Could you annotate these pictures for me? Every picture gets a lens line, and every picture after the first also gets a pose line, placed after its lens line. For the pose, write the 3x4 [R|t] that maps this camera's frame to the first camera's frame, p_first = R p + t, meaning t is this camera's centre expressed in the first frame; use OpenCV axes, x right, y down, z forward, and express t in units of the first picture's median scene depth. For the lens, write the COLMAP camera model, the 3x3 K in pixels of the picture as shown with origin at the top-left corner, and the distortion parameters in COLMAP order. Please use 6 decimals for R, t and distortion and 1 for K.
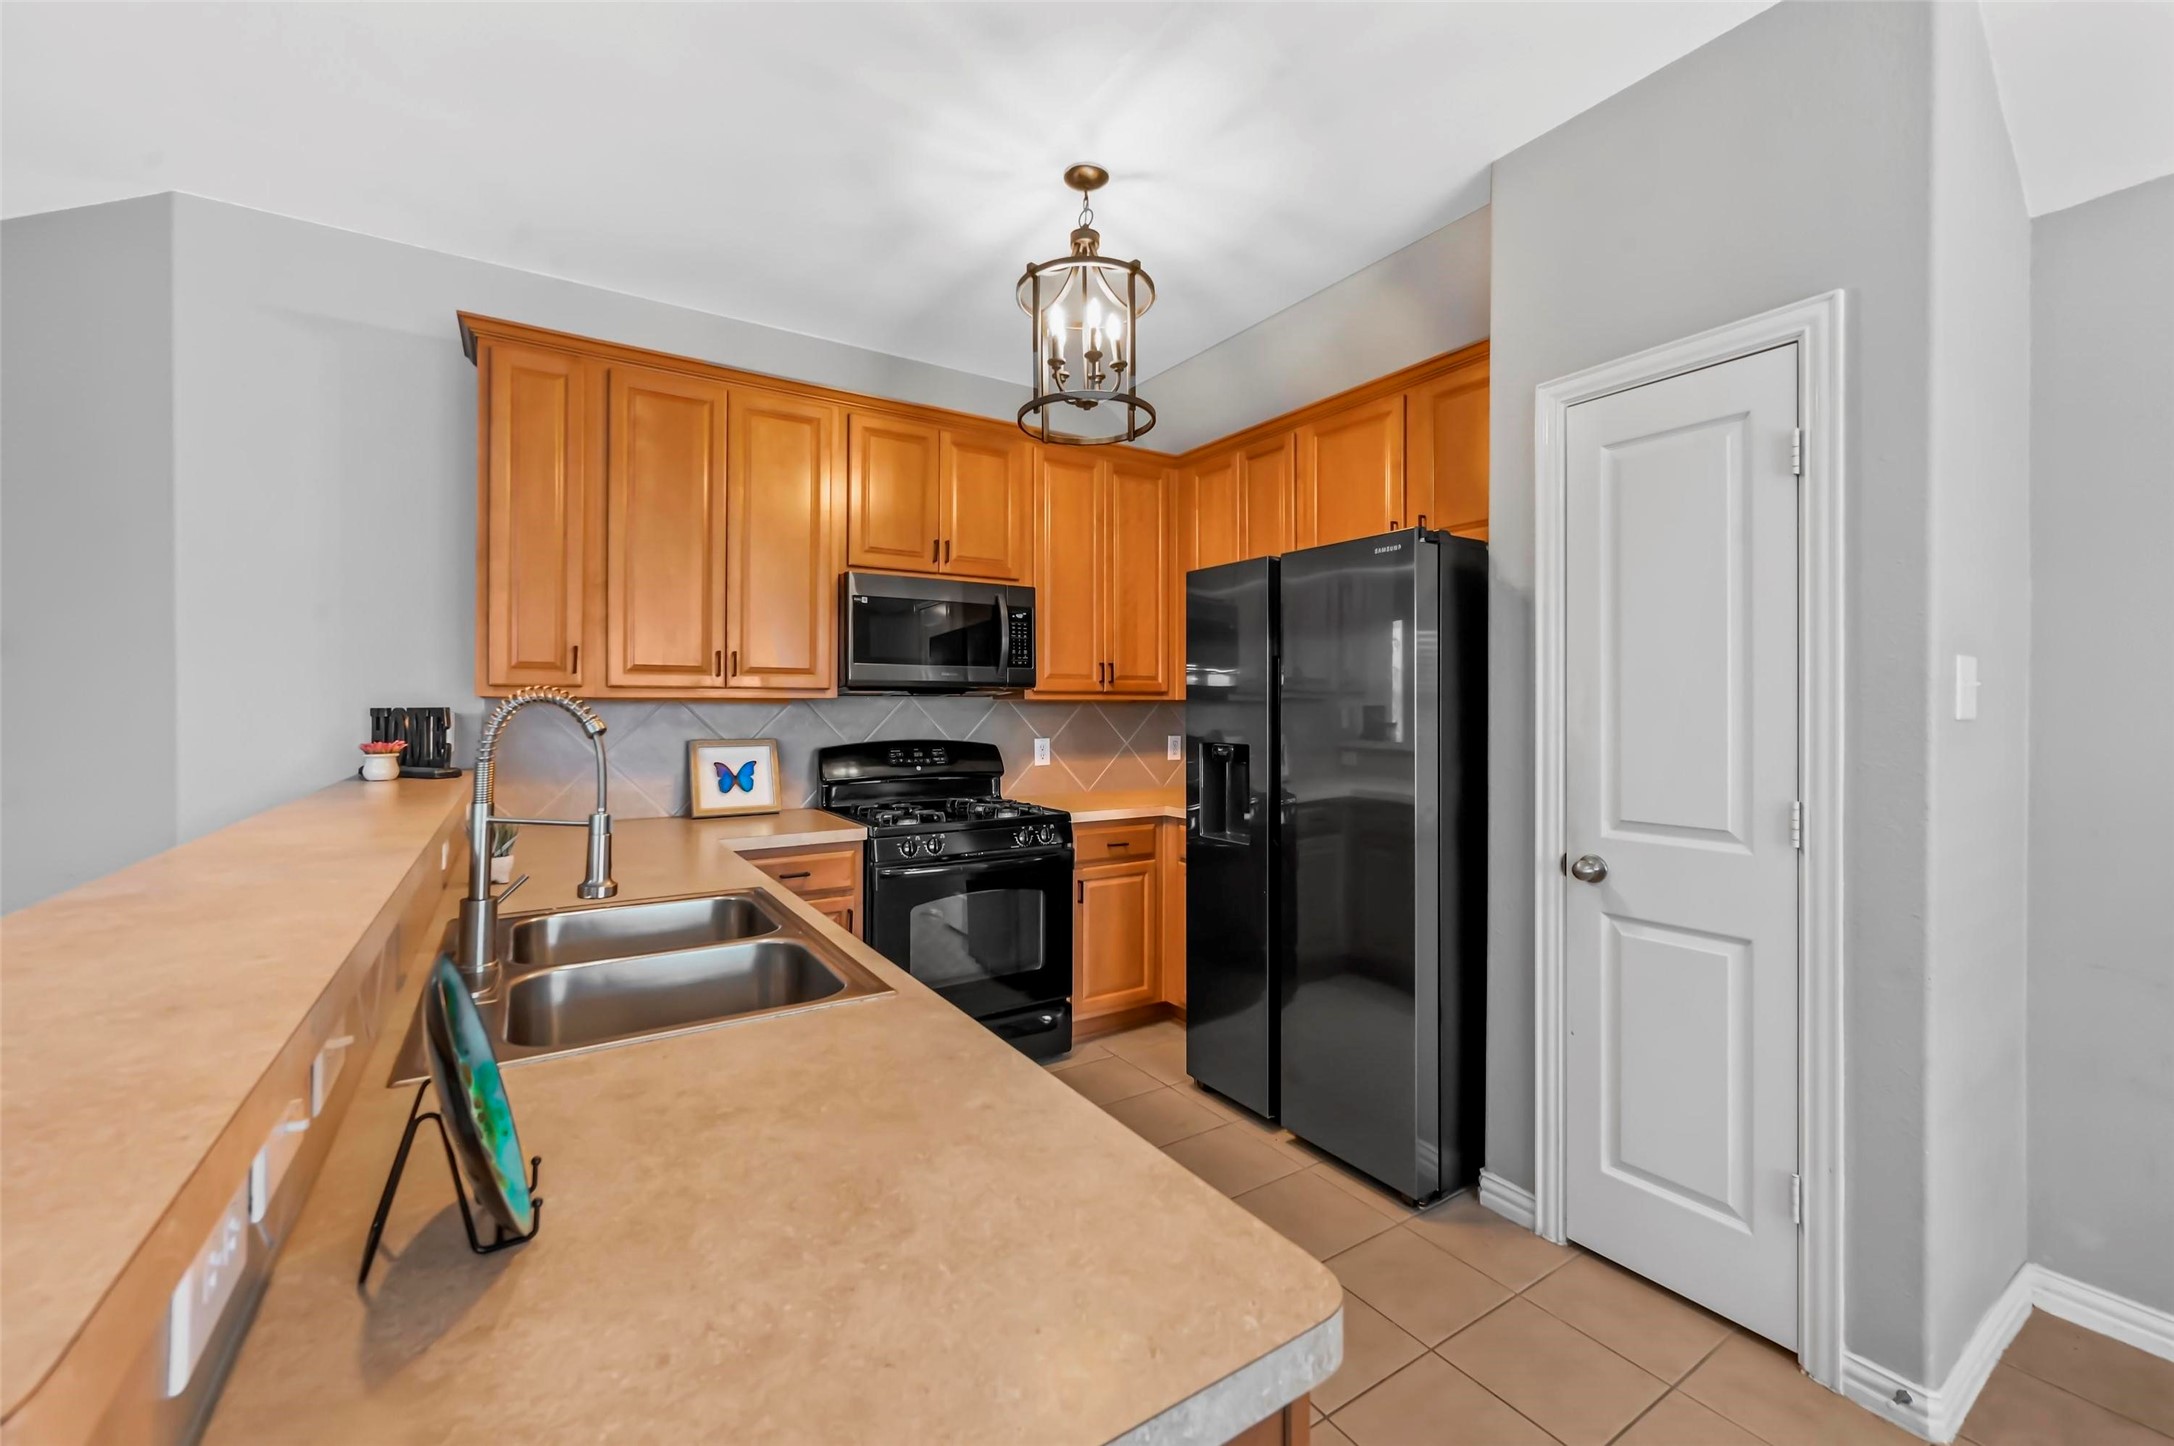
lens RADIAL K [[855.7, 0, 1089.4], [0, 855.7, 702.8], [0, 0, 1]] dist [-0.002433, 0.000402]
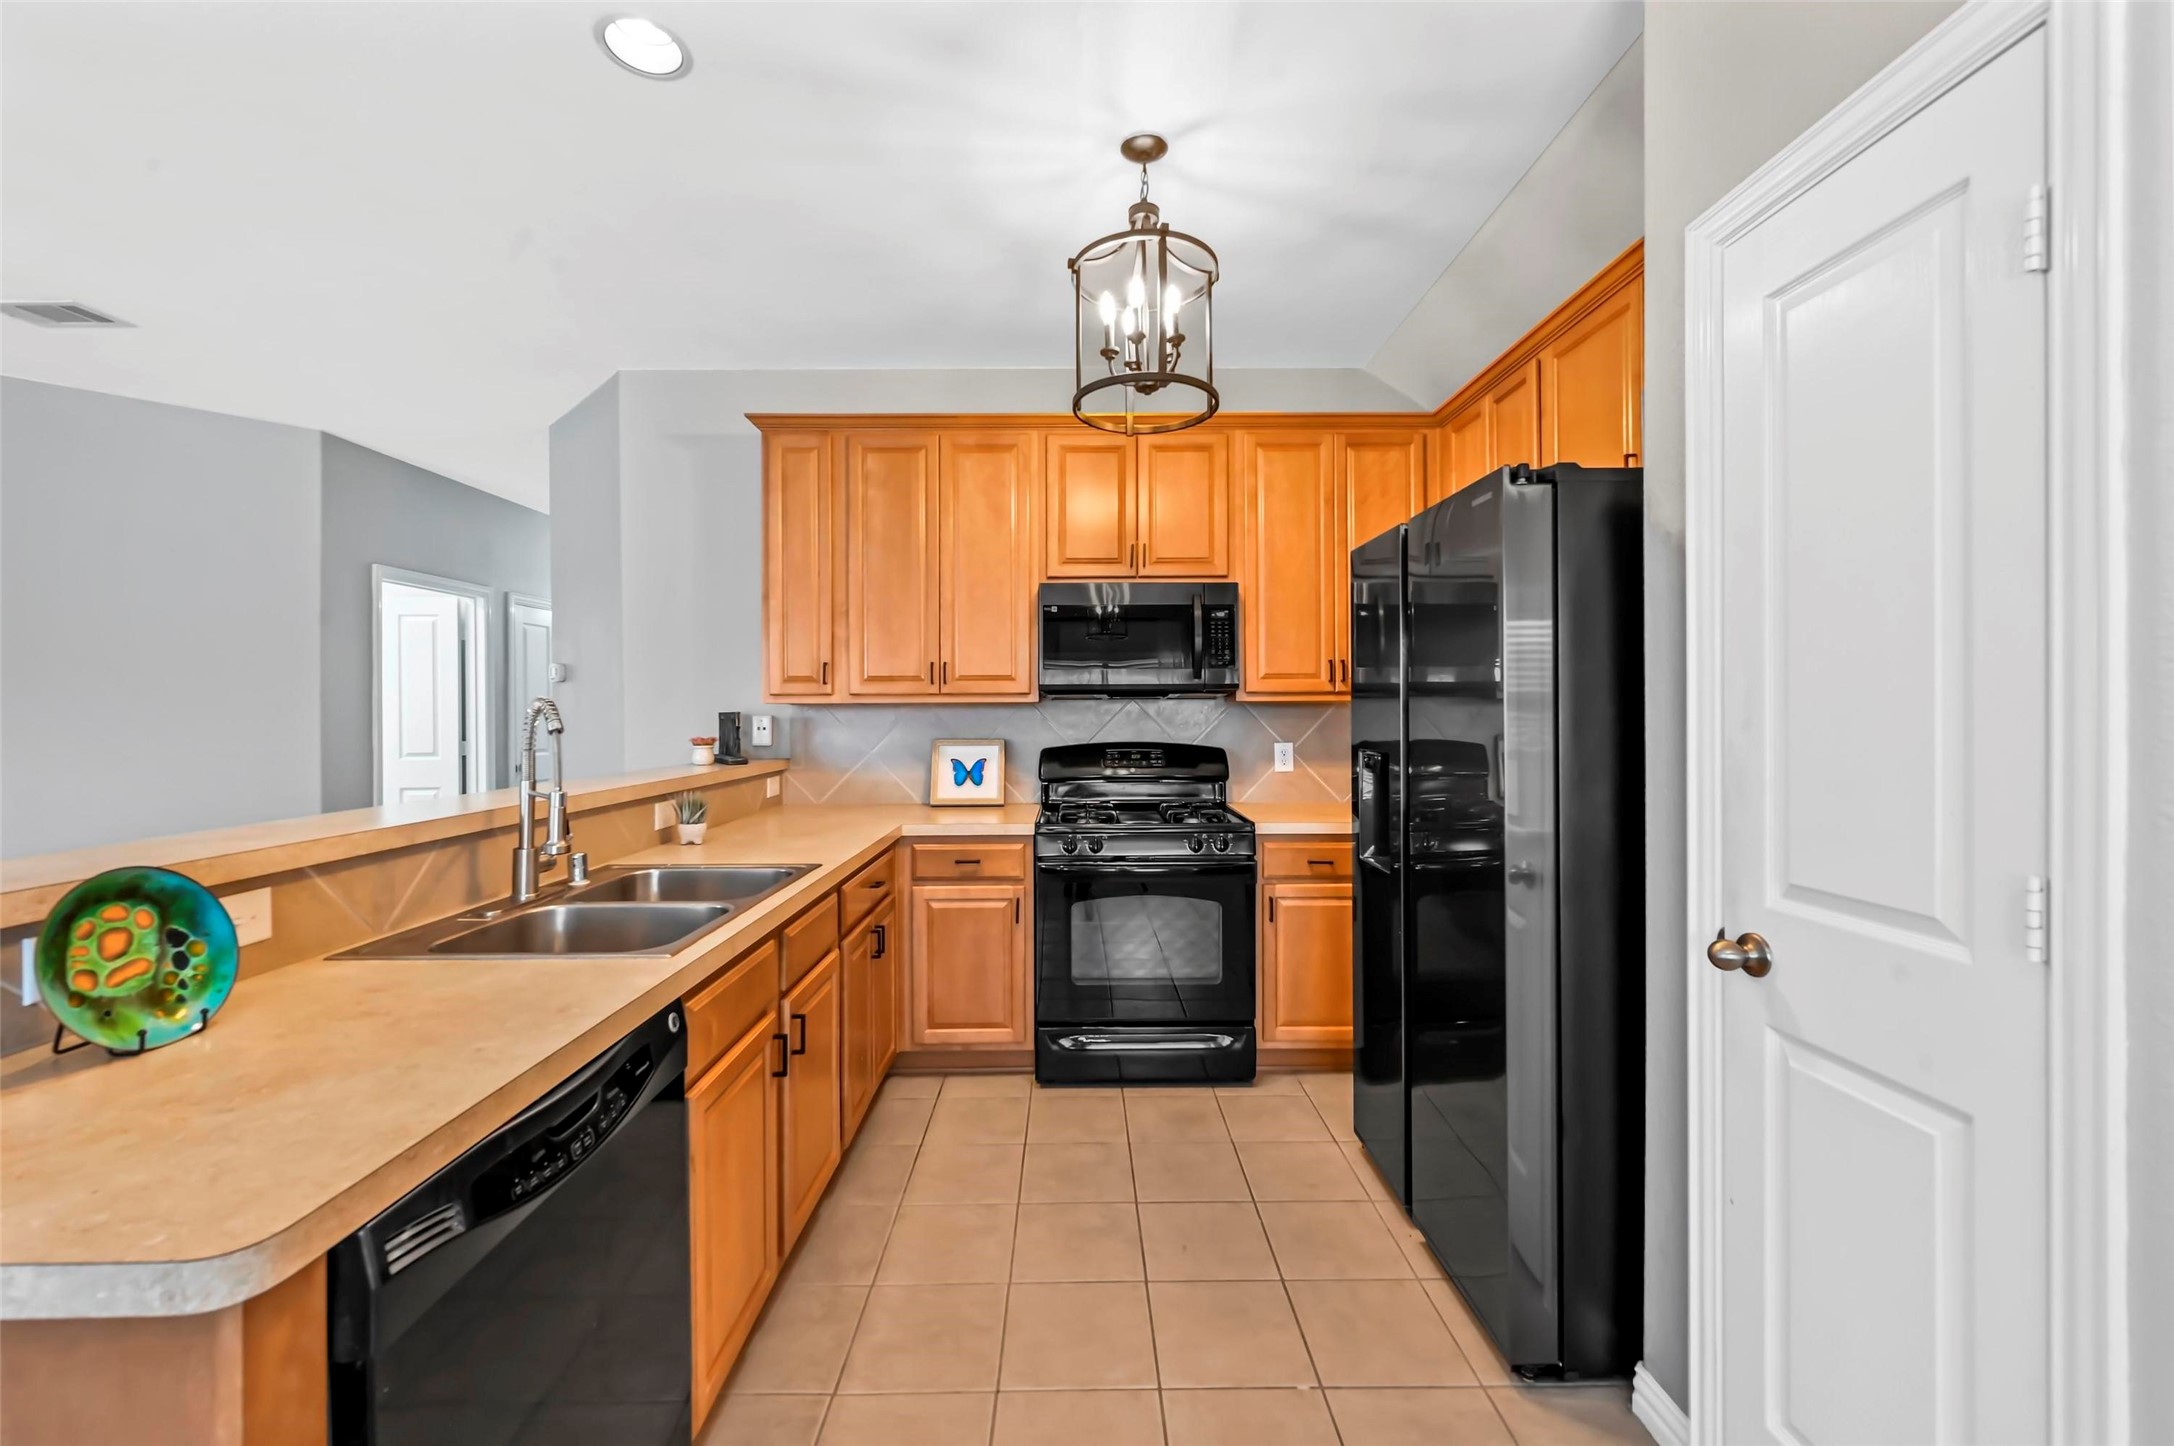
lens RADIAL K [[855.7, 0, 1093.1], [0, 855.7, 710.0], [0, 0, 1]] dist [-0.002433, 0.000402]
pose [[0.848083, -0.005168, -0.529839, 0.337759], [0.007669, 0.999967, 0.002522, 0.002304], [0.529808, -0.006202, 0.848095, 0.125381]]
